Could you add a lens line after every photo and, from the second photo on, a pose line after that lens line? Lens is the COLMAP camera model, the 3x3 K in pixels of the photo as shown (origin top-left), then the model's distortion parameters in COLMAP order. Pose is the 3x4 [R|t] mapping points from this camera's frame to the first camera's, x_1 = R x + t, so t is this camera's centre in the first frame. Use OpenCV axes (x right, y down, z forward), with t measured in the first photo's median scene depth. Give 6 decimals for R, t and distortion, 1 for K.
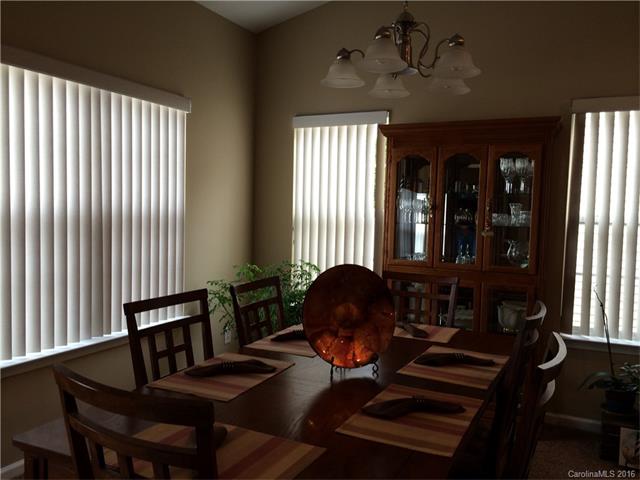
lens RADIAL K [[546.0, 0, 315.3], [0, 546.0, 238.7], [0, 0, 1]] dist [0.071962, -0.099272]
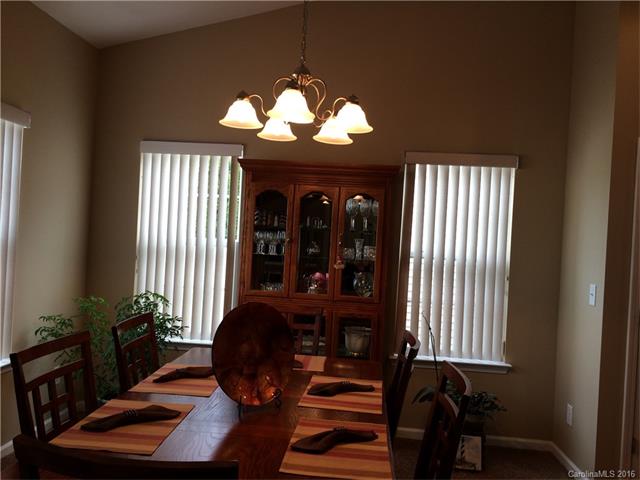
lens RADIAL K [[546.0, 0, 315.3], [0, 546.0, 238.7], [0, 0, 1]] dist [0.071962, -0.099272]
pose [[0.932350, 0.023087, 0.360818, -0.125907], [-0.009338, 0.999164, -0.039805, -0.020294], [-0.361435, 0.033743, 0.931786, -0.001133]]
